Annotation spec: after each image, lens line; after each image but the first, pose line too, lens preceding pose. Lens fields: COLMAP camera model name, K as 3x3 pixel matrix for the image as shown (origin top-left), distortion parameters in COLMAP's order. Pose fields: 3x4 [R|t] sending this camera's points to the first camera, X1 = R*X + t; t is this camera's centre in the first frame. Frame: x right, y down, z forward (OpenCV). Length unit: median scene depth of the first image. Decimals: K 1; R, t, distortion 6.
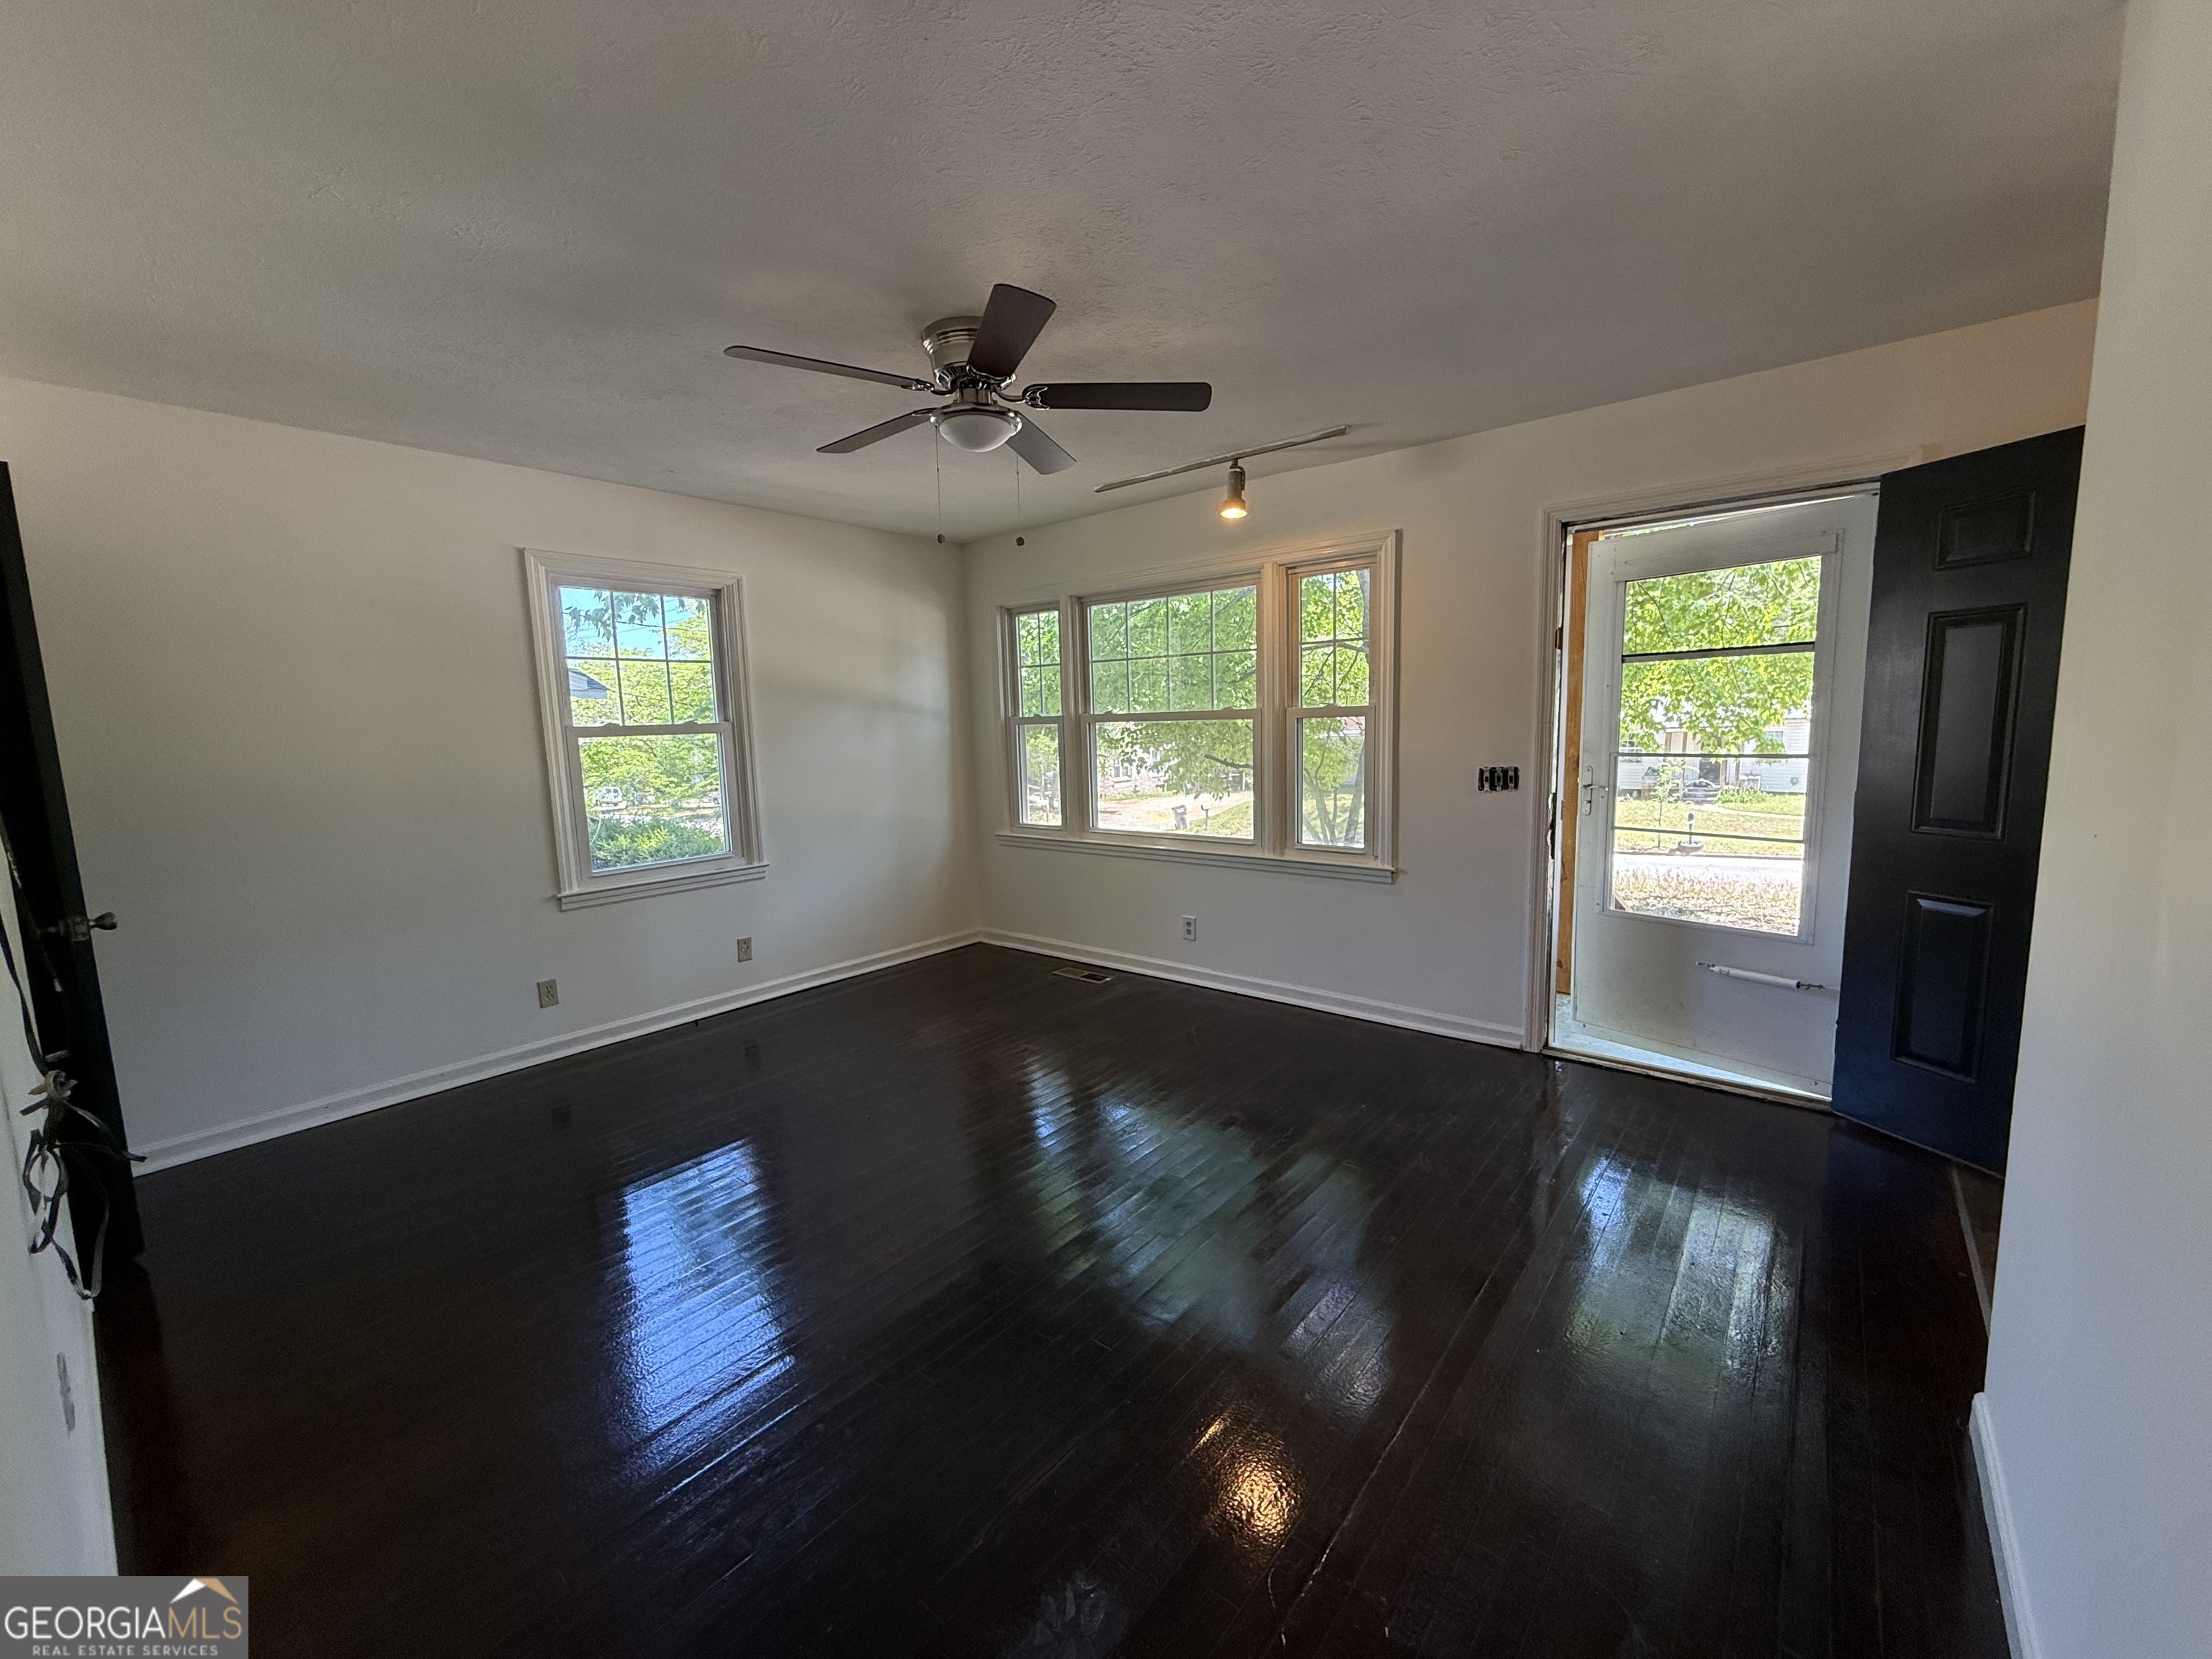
lens RADIAL K [[874.9, 0, 1099.9], [0, 874.9, 832.9], [0, 0, 1]] dist [-0.001684, -0.000065]
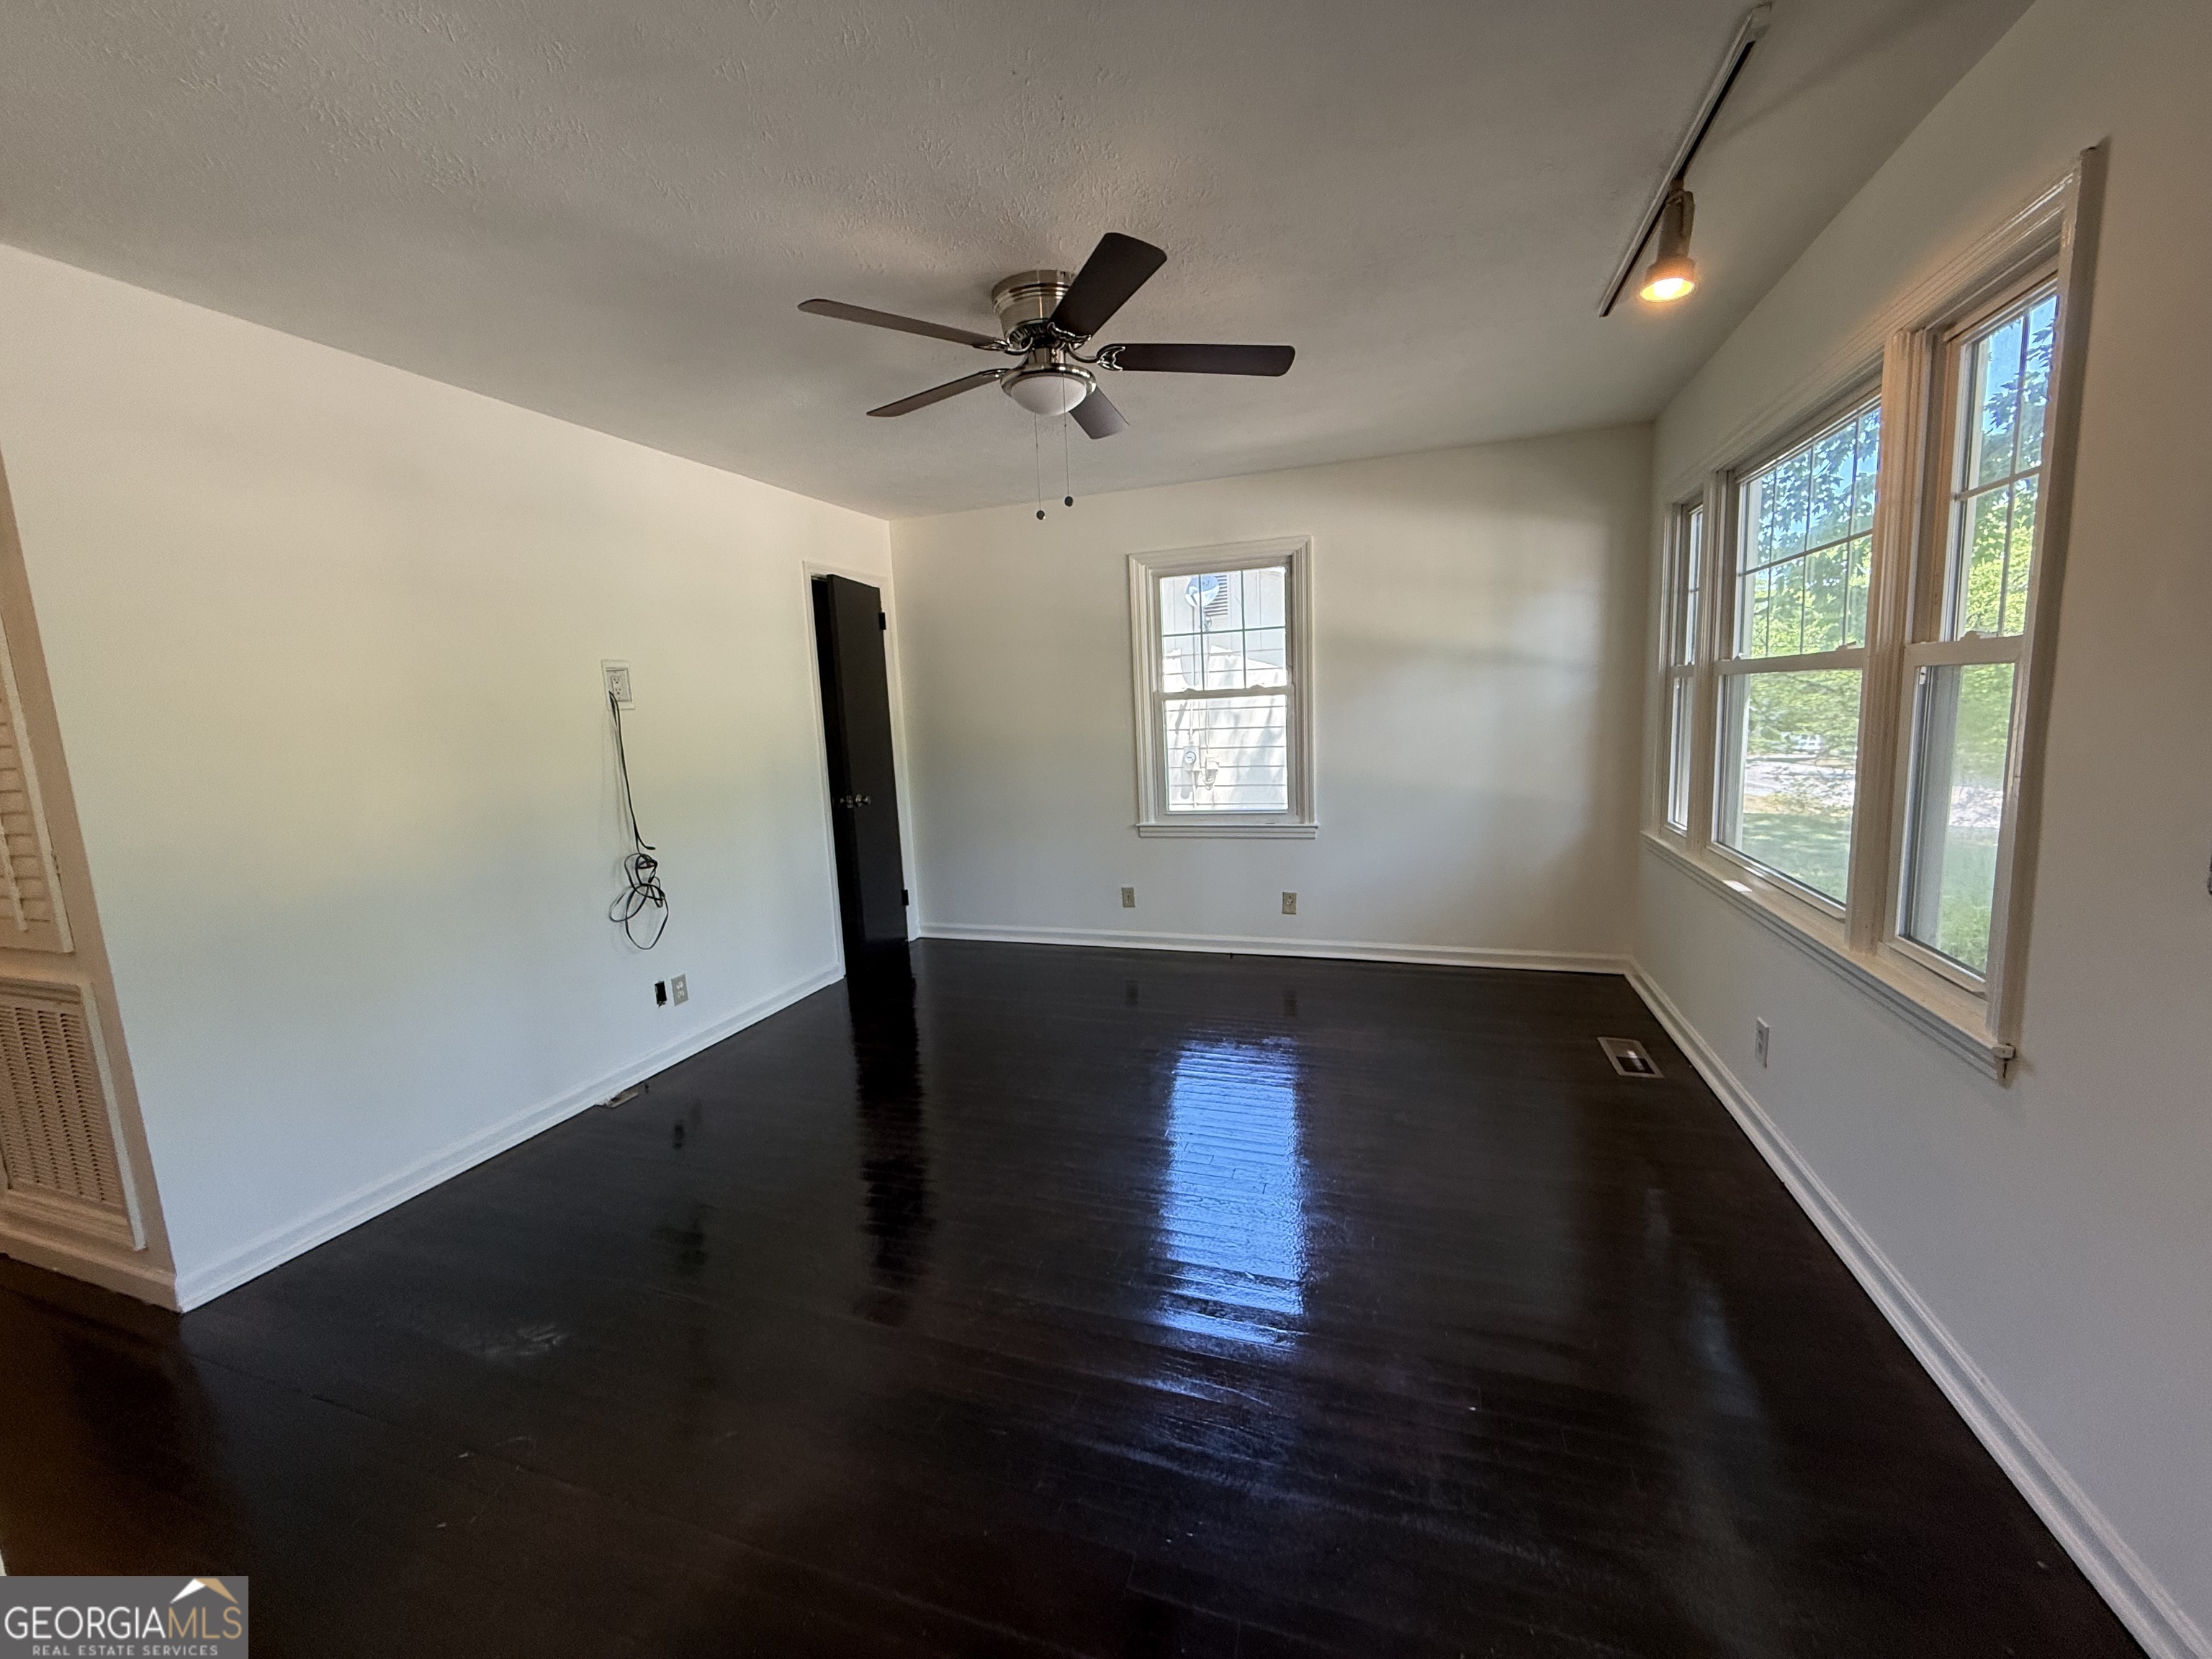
lens RADIAL K [[880.5, 0, 1101.8], [0, 880.5, 829.8], [0, 0, 1]] dist [-0.000125, -0.000069]
pose [[0.355052, 0.143412, -0.923781, 0.512586], [-0.084080, 0.989057, 0.121230, -0.067136], [0.931058, 0.034629, 0.363225, 0.439817]]
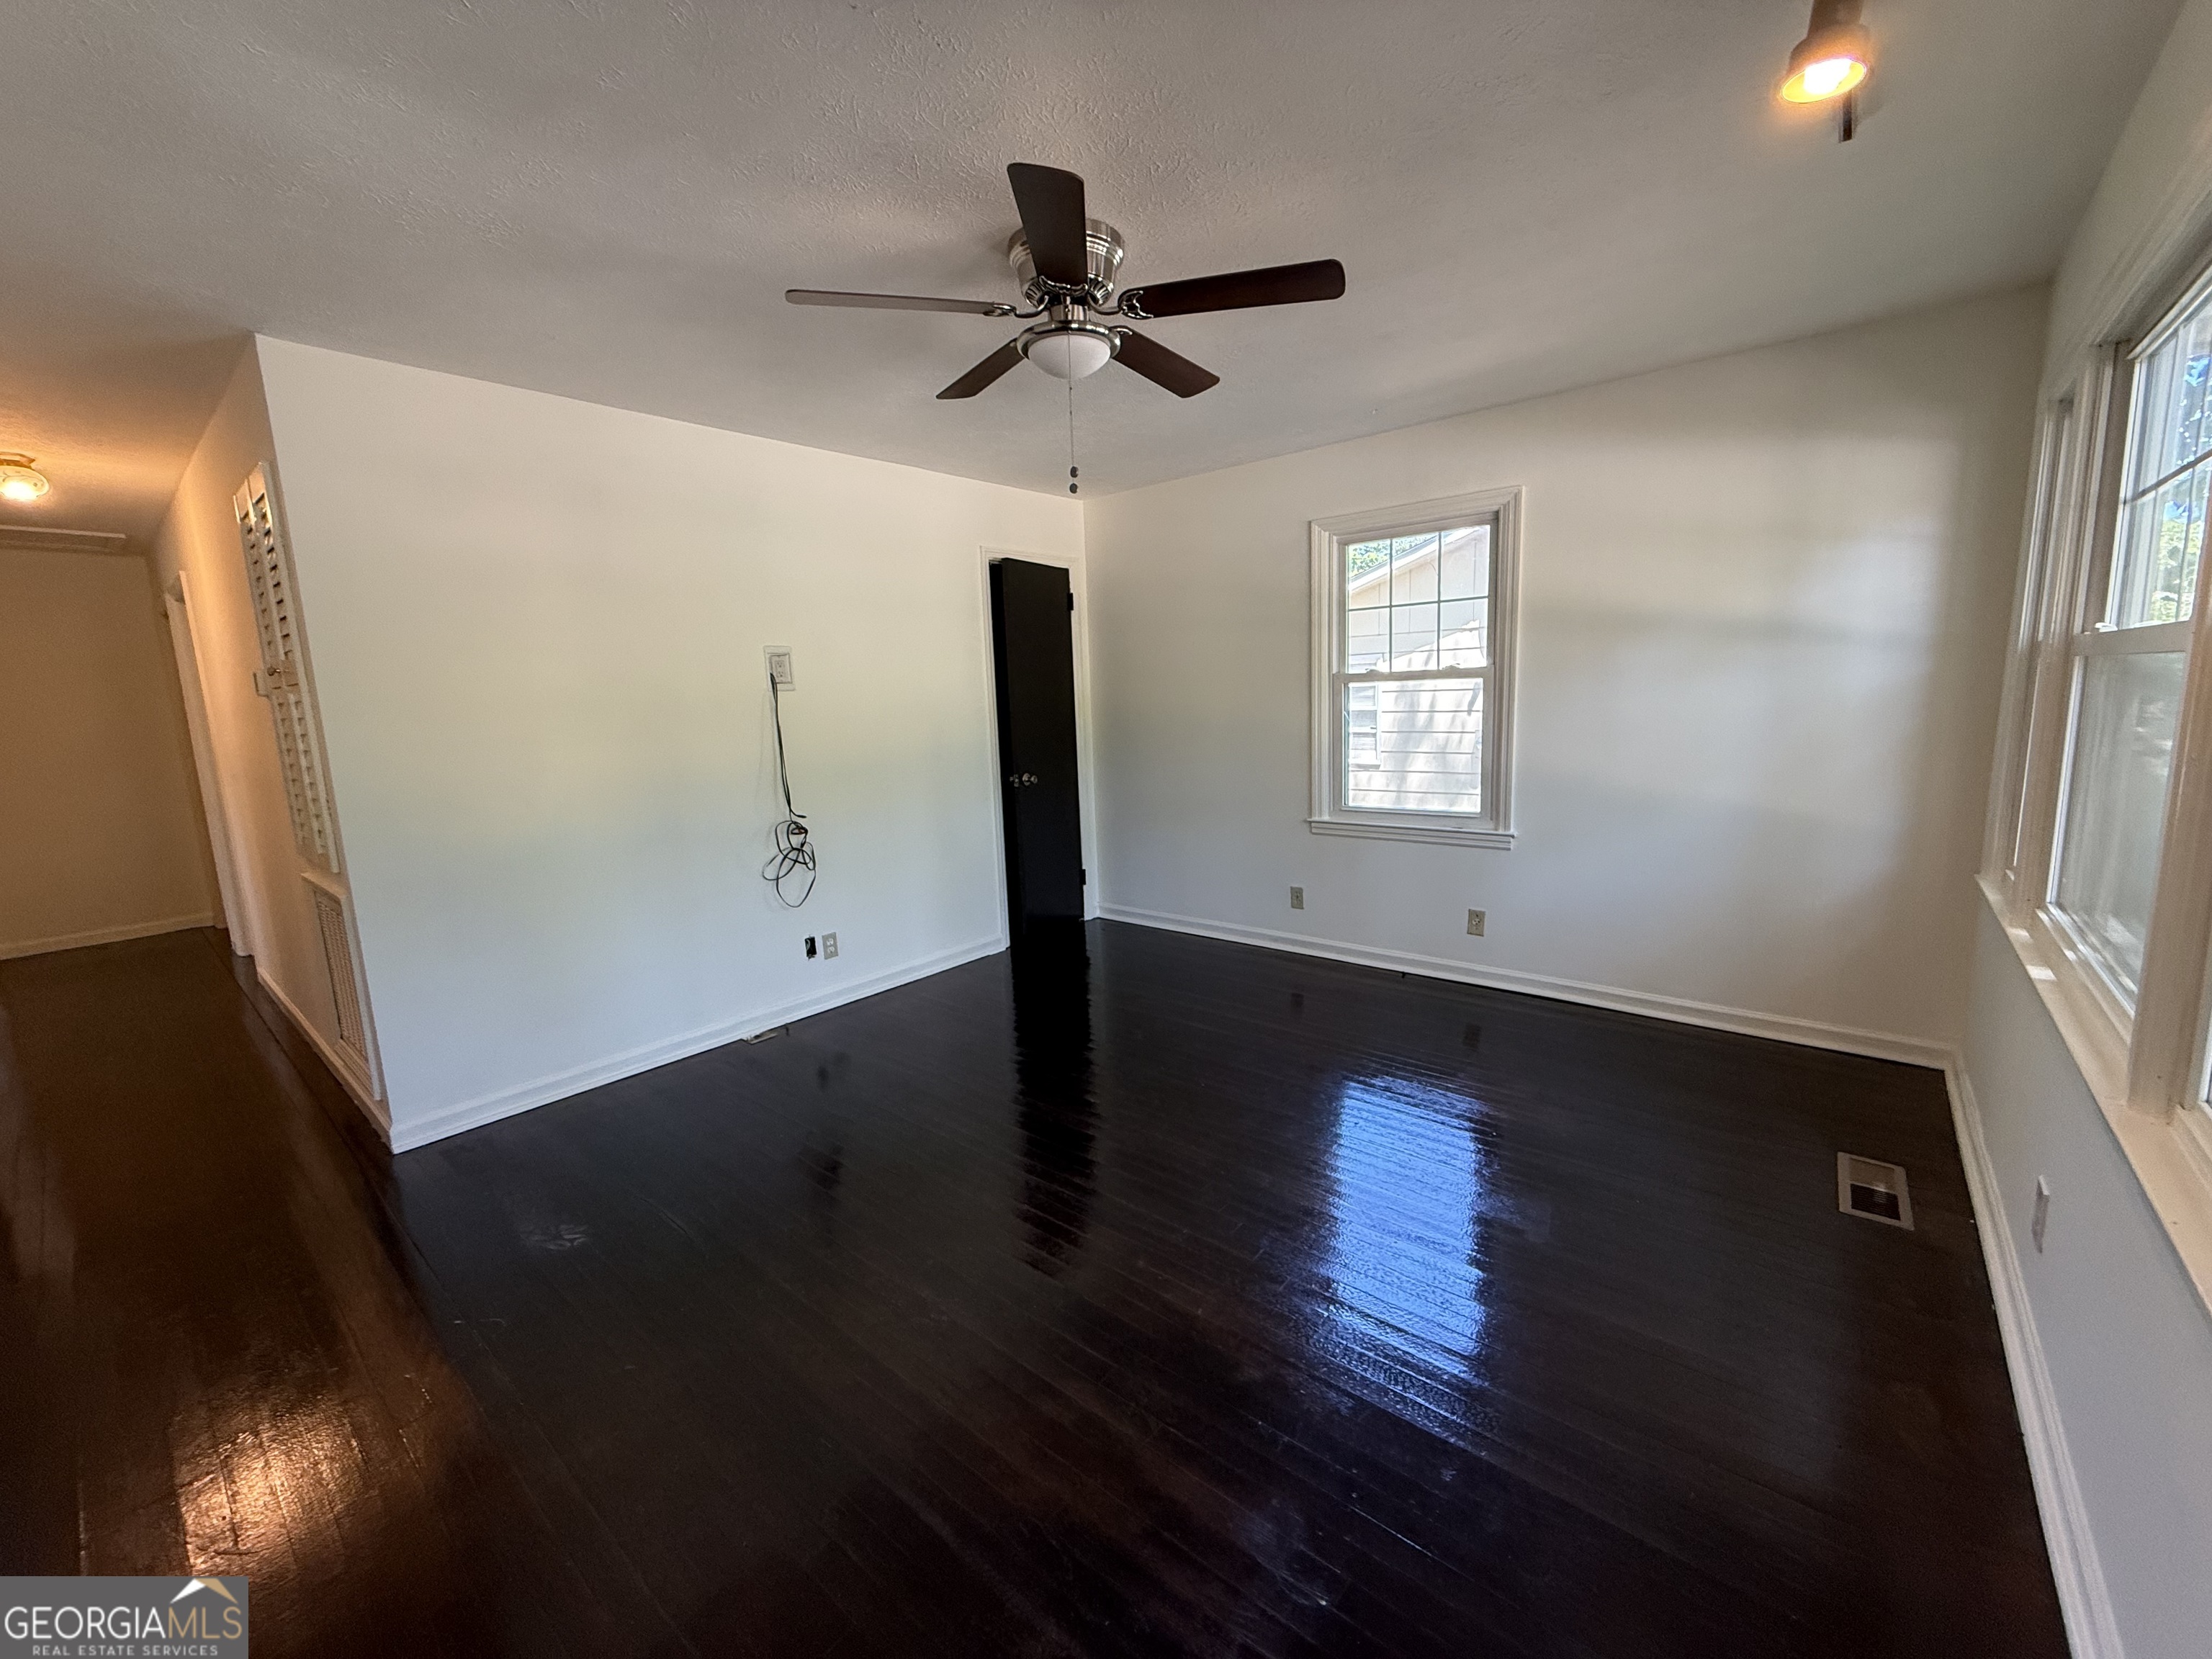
lens RADIAL K [[880.5, 0, 1101.8], [0, 880.5, 829.8], [0, 0, 1]] dist [-0.000125, -0.000069]
pose [[-0.007342, 0.181591, -0.983347, 0.500963], [-0.089843, 0.979276, 0.181510, -0.095276], [0.995929, 0.089679, 0.009125, 0.652792]]
